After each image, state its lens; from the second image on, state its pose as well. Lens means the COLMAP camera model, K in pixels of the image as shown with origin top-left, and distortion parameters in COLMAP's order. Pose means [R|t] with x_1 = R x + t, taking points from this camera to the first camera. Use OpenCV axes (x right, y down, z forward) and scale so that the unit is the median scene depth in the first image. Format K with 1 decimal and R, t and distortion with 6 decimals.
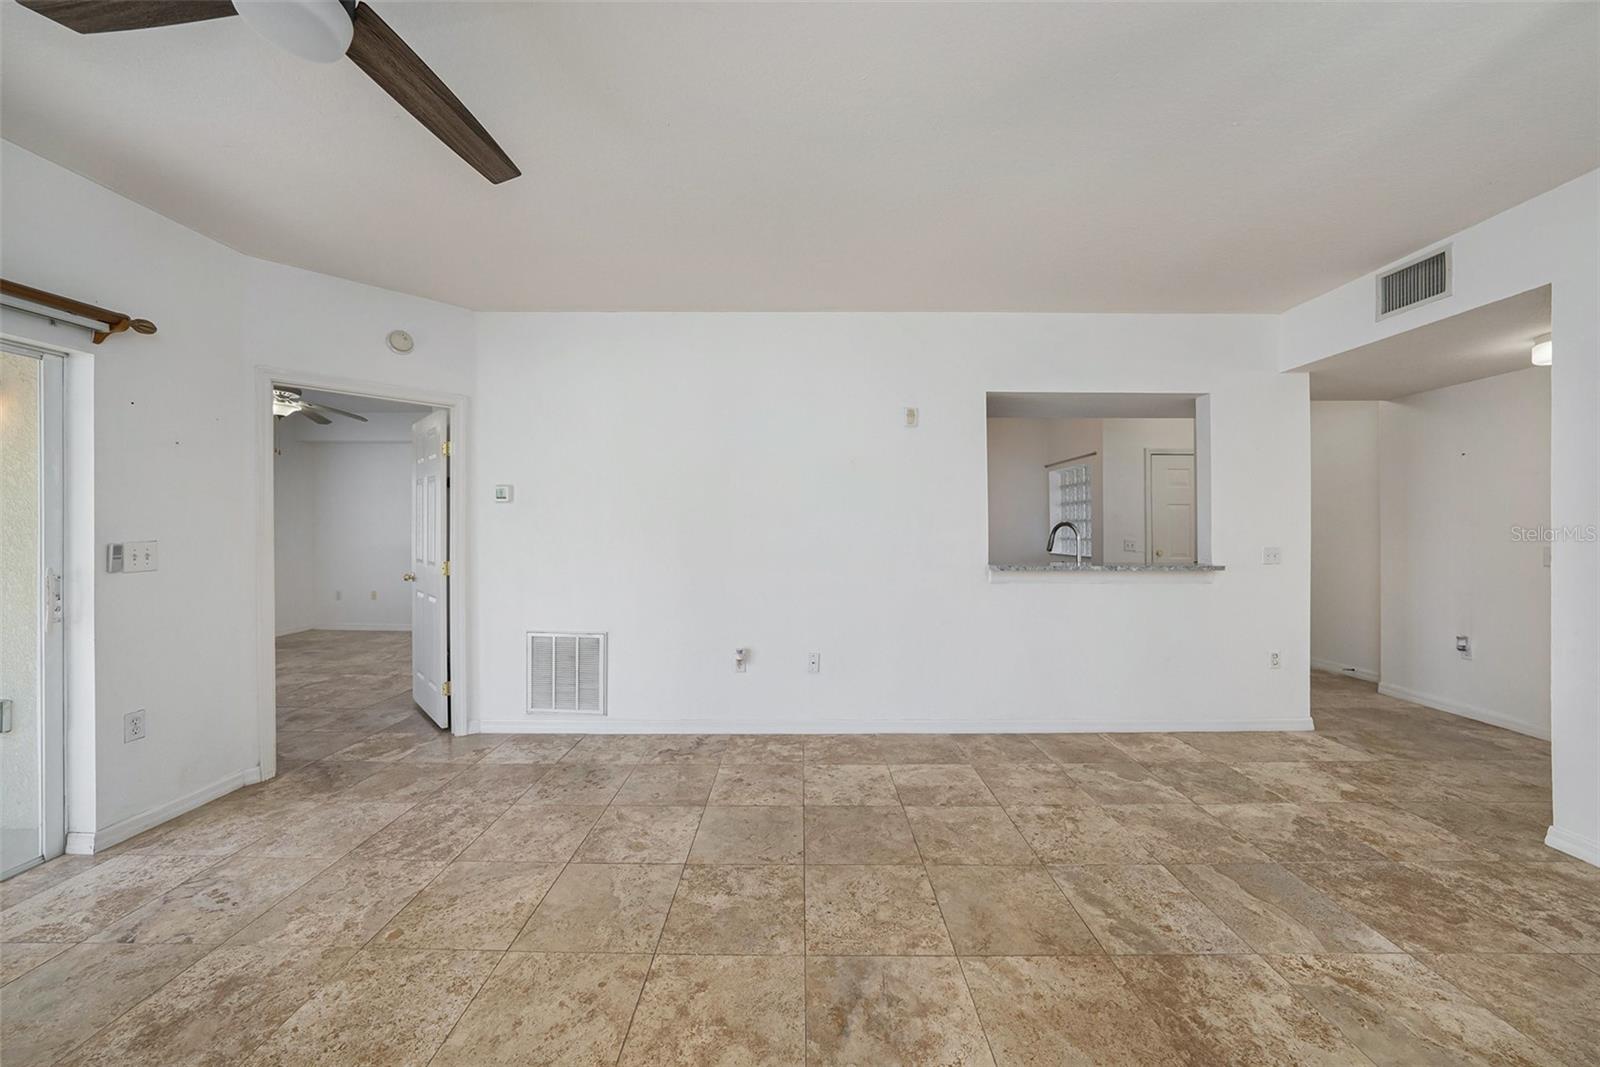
lens RADIAL K [[567.9, 0, 800.0], [0, 567.9, 533.5], [0, 0, 1]] dist [-0.029352, 0.007605]
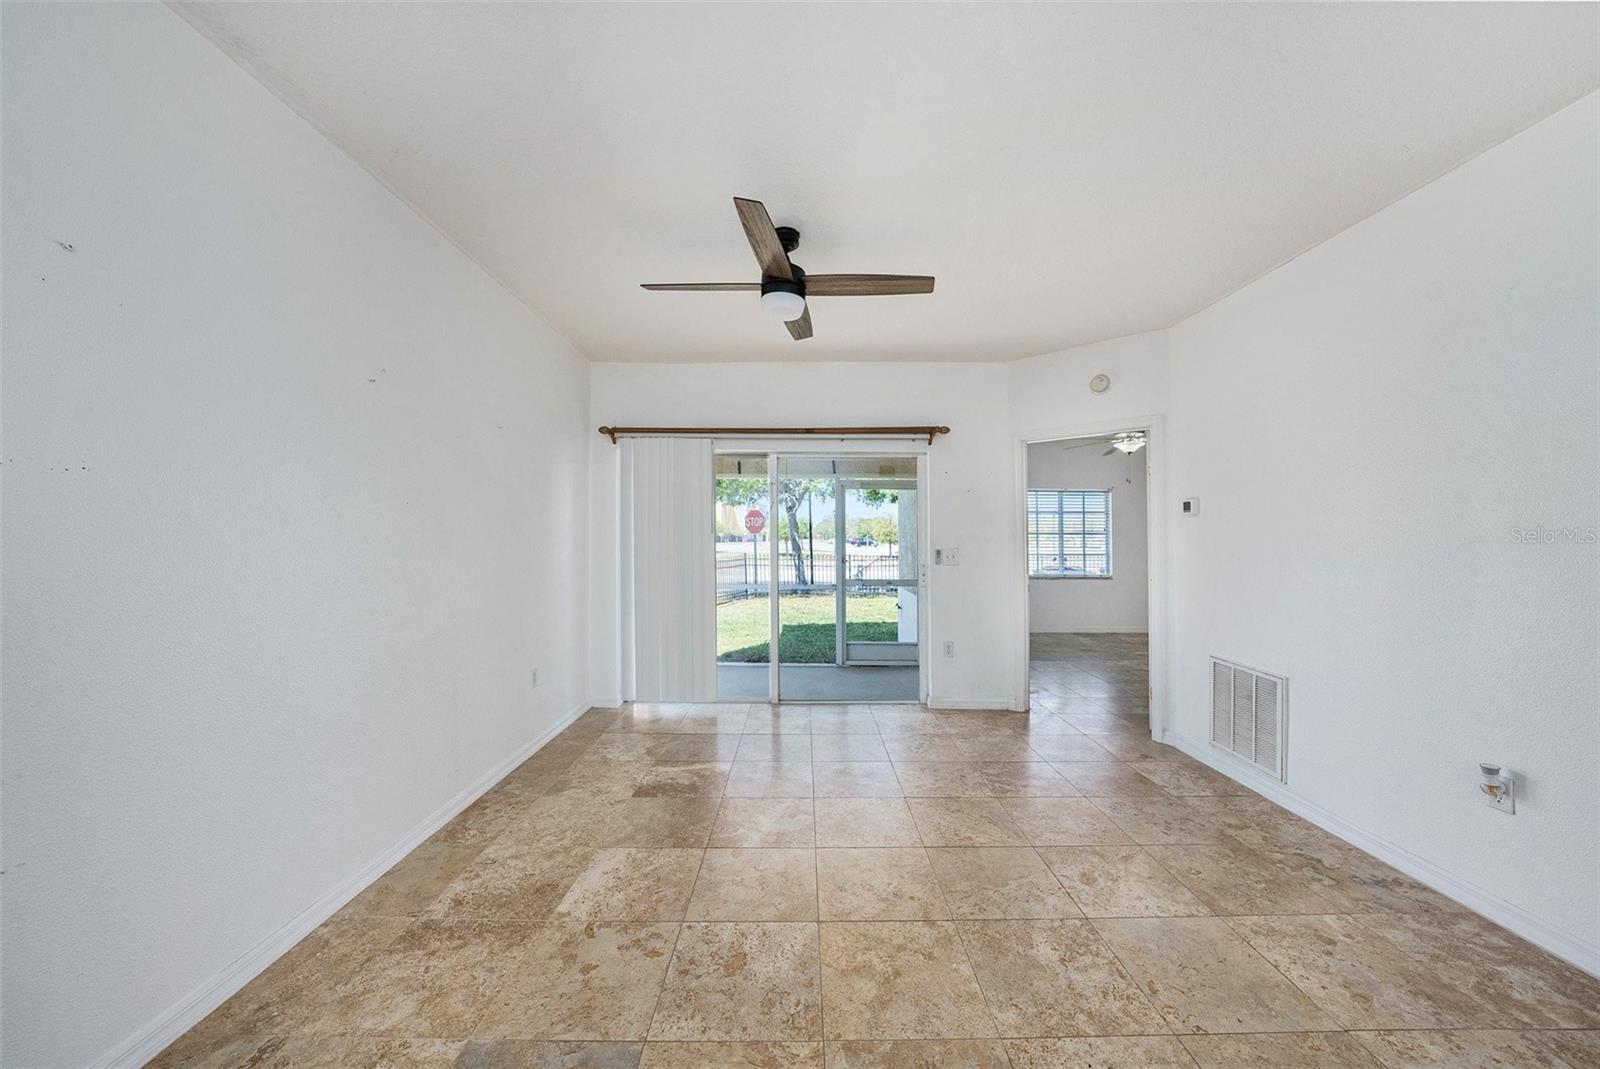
lens RADIAL K [[557.7, 0, 800.3], [0, 557.7, 527.6], [0, 0, 1]] dist [-0.034780, 0.006461]
pose [[0.005985, -0.018711, -0.999807, 0.539955], [-0.017249, 0.999674, -0.018812, -0.006761], [0.999833, 0.017358, 0.005661, 0.425617]]
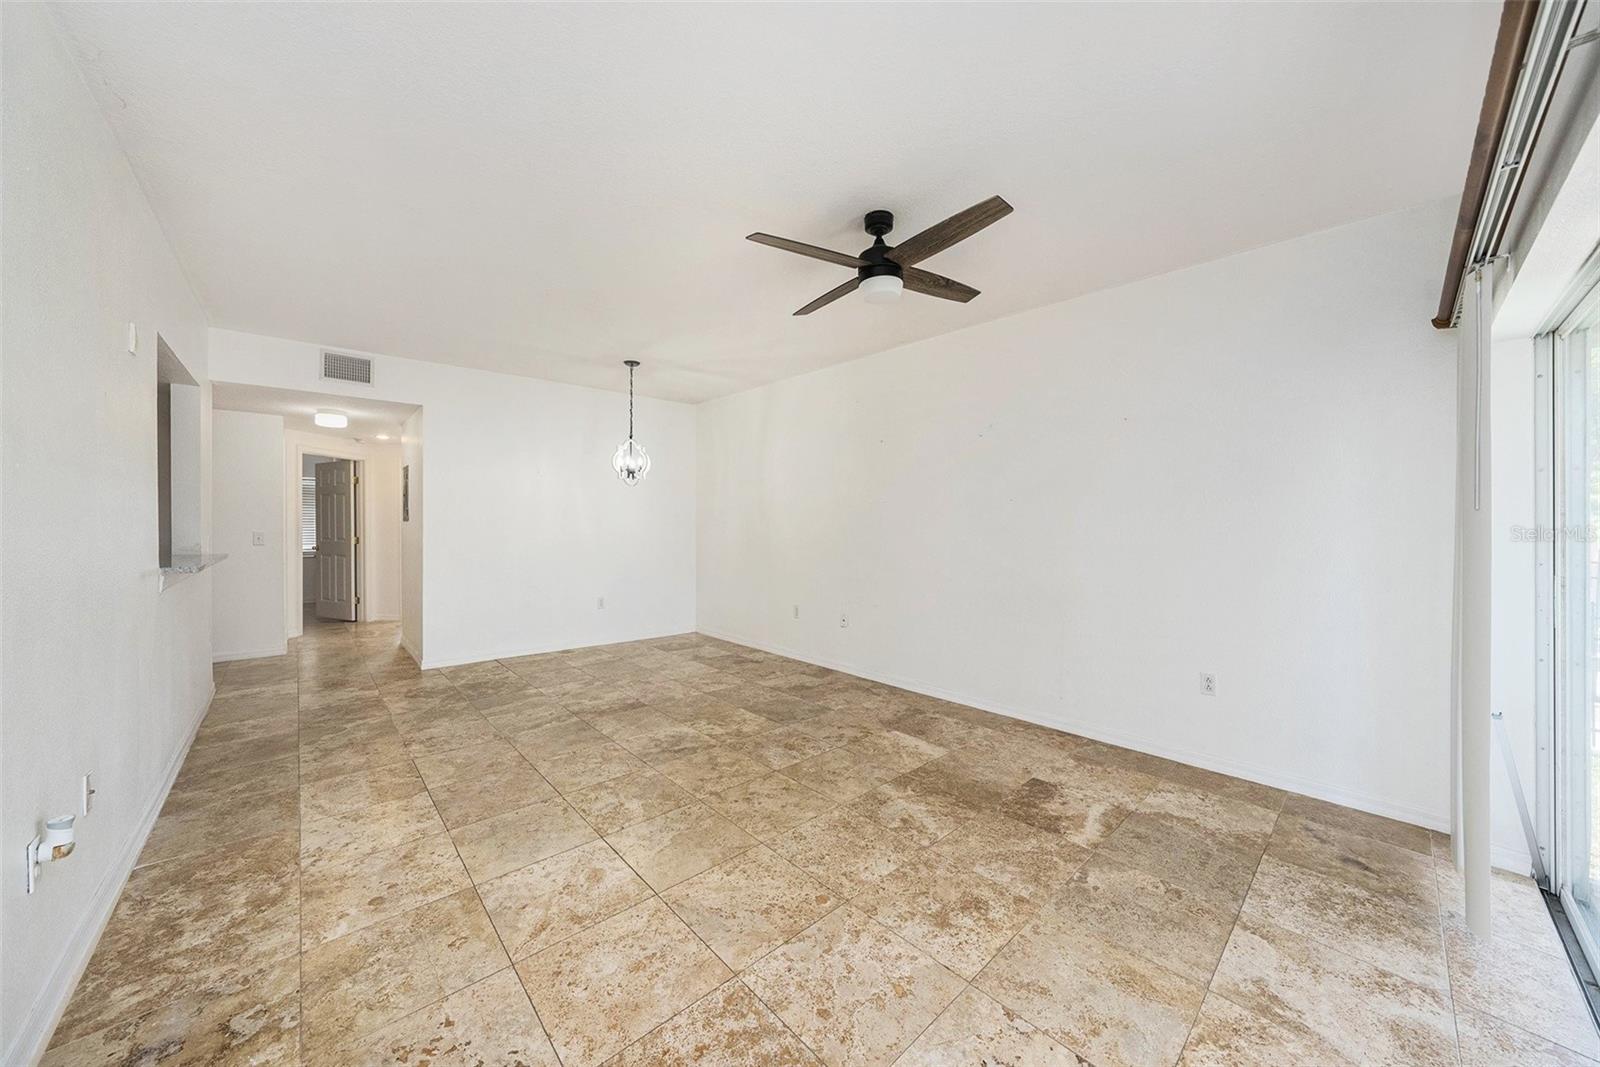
lens RADIAL K [[555.7, 0, 782.1], [0, 555.7, 529.7], [0, 0, 1]] dist [-0.015246, 0.002935]
pose [[-0.661520, -0.008966, 0.749874, -0.958699], [0.008950, 0.999763, 0.019849, -0.000617], [-0.749874, 0.019842, -0.661283, 1.140804]]
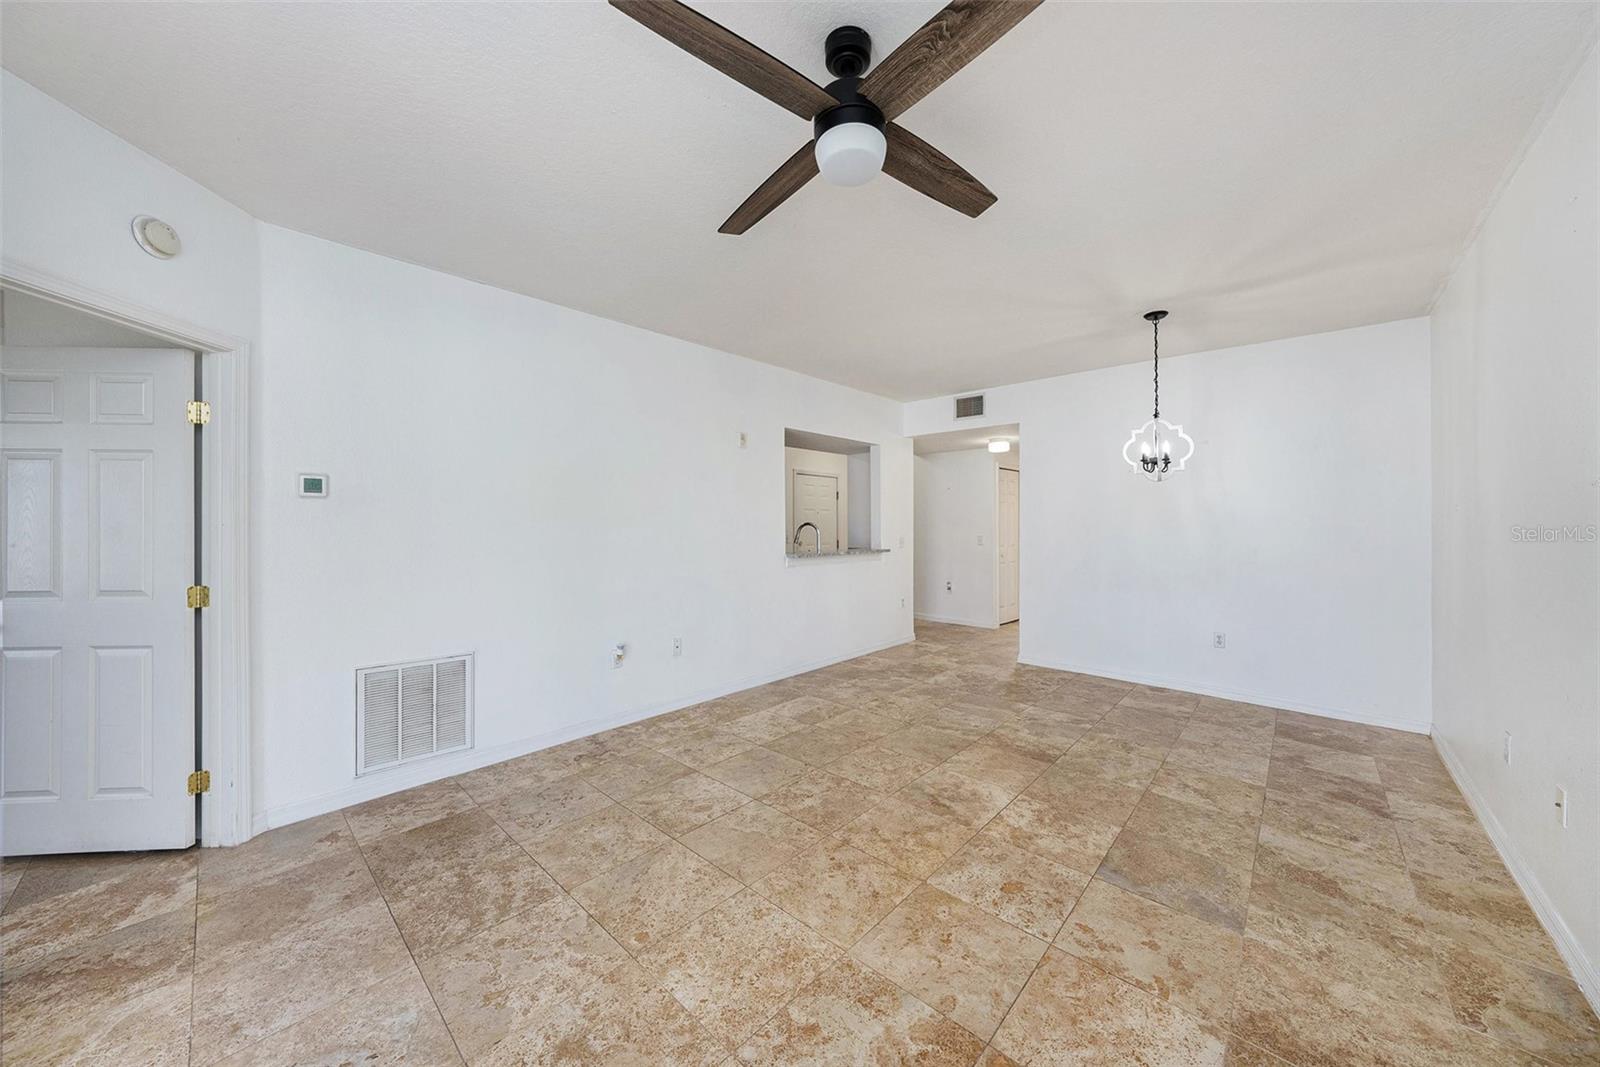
lens RADIAL K [[553.0, 0, 822.3], [0, 553.0, 549.0], [0, 0, 1]] dist [-0.017726, 0.005254]
pose [[0.654751, -0.031310, 0.755196, -0.817392], [0.005274, 0.999307, 0.036859, -0.010614], [-0.755826, -0.020150, 0.654462, 0.078533]]
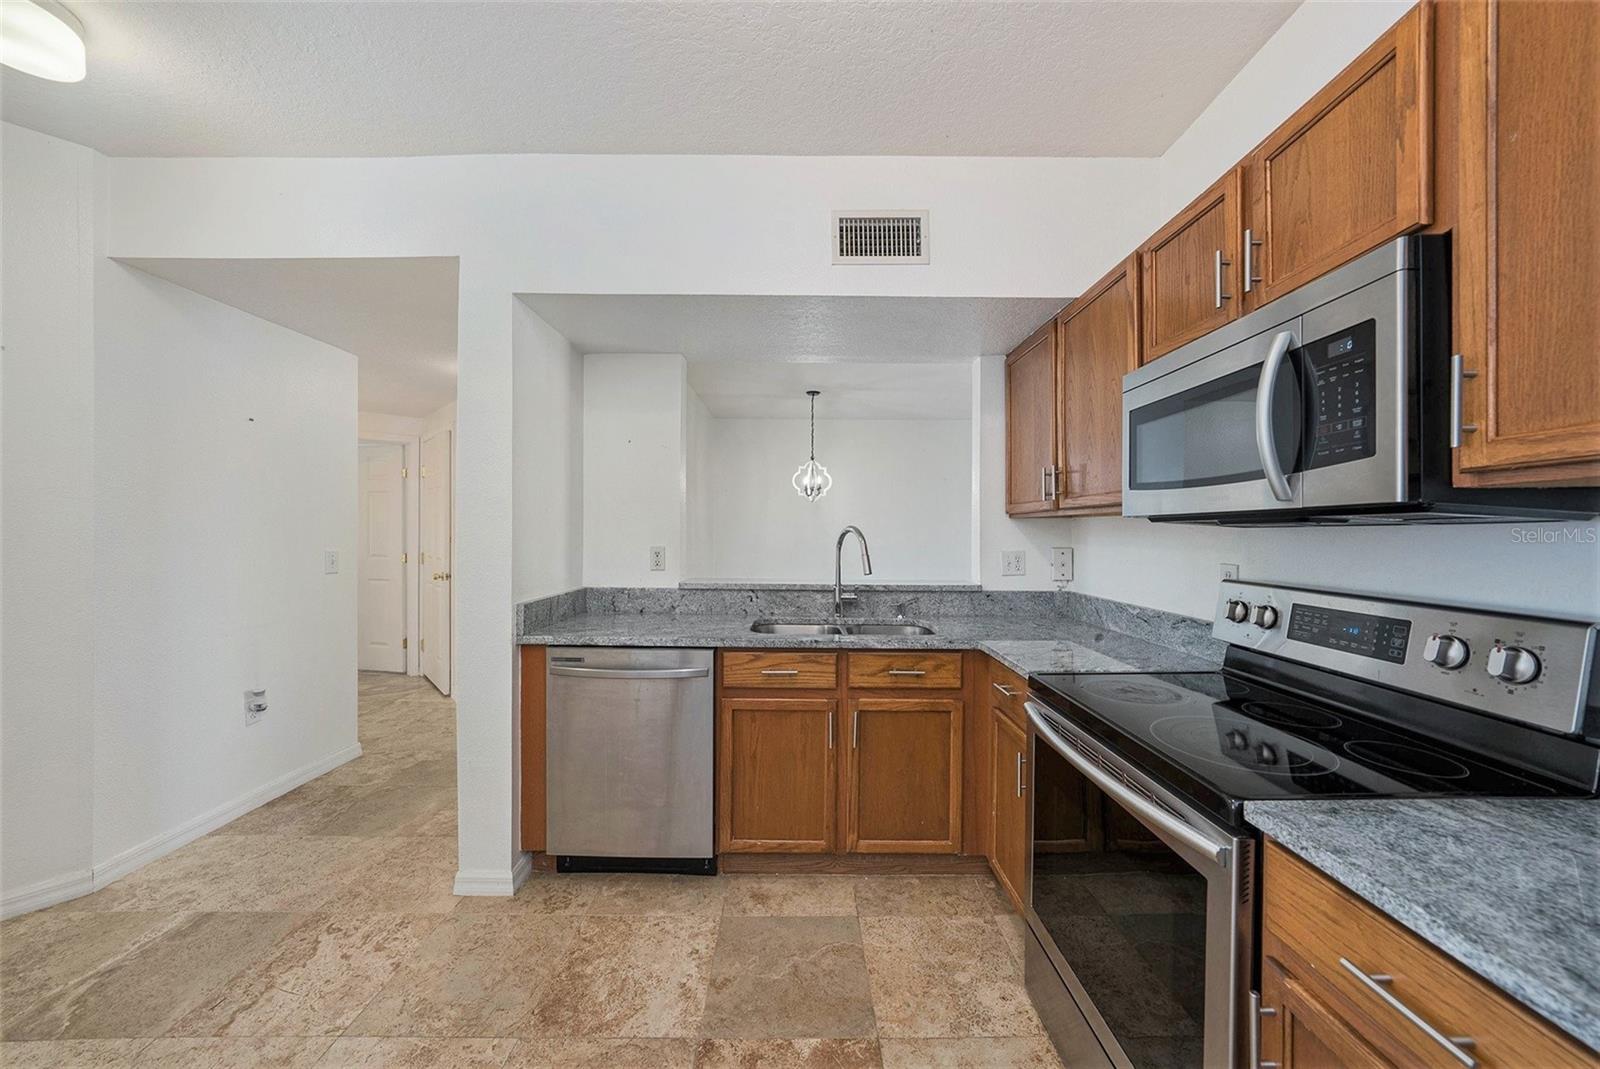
lens RADIAL K [[567.9, 0, 800.0], [0, 567.9, 534.5], [0, 0, 1]] dist [-0.029352, 0.007605]
pose [[-0.999980, -0.006337, -0.000092, 0.740452], [-0.006338, 0.999896, 0.012923, -0.025778], [0.000010, 0.012923, -0.999916, 2.413985]]
